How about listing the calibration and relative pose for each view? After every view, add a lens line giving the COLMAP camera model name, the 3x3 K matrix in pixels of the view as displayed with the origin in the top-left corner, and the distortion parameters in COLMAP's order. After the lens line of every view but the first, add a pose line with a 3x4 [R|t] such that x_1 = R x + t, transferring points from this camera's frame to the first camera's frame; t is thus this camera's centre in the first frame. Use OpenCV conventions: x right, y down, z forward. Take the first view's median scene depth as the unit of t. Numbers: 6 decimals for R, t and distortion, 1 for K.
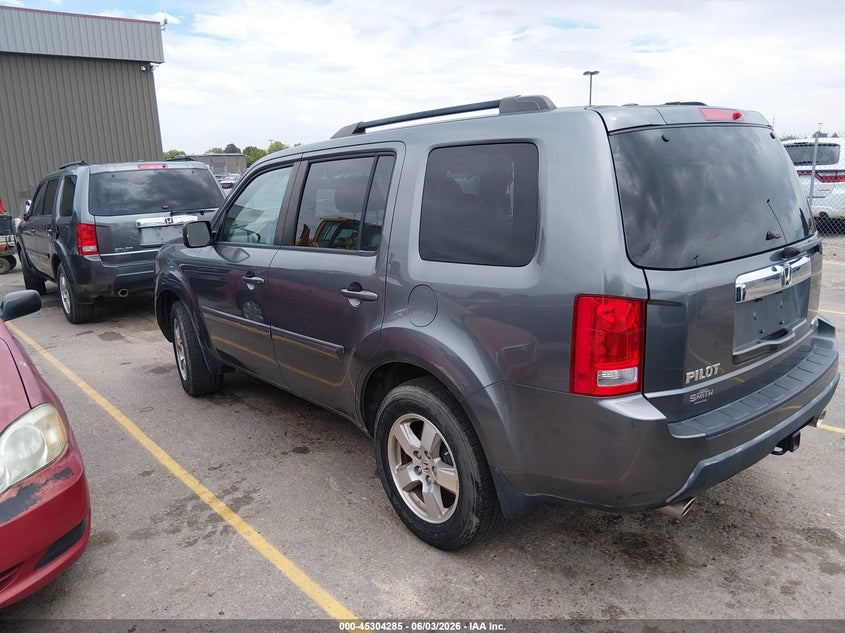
lens RADIAL K [[629.4, 0, 422.5], [0, 629.4, 316.5], [0, 0, 1]] dist [0.048735, -0.006016]
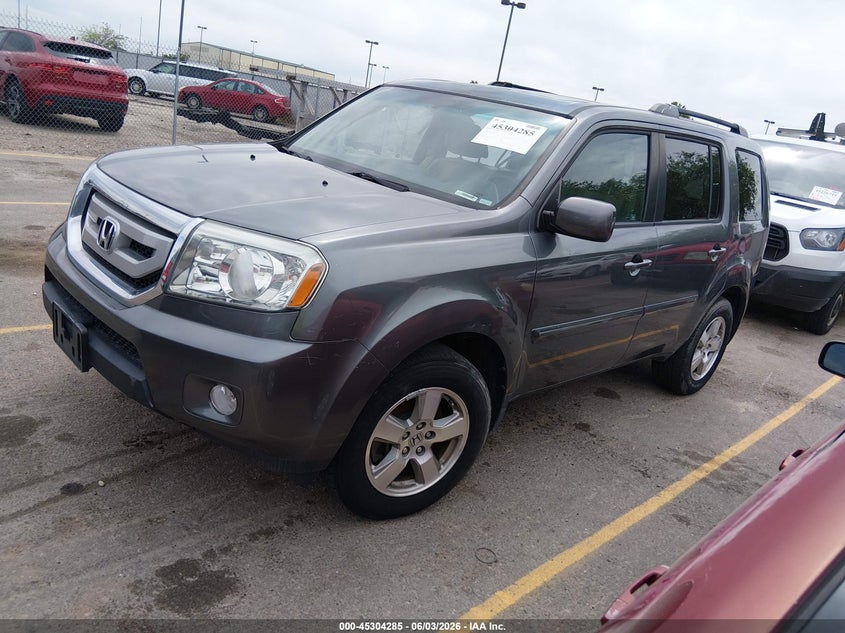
lens RADIAL K [[629.4, 0, 422.5], [0, 629.4, 316.5], [0, 0, 1]] dist [0.048735, -0.006016]
pose [[-0.083262, -0.248805, 0.964968, -1.227217], [0.059516, 0.965361, 0.254041, -0.247896], [-0.994749, 0.078583, -0.065570, 1.489298]]
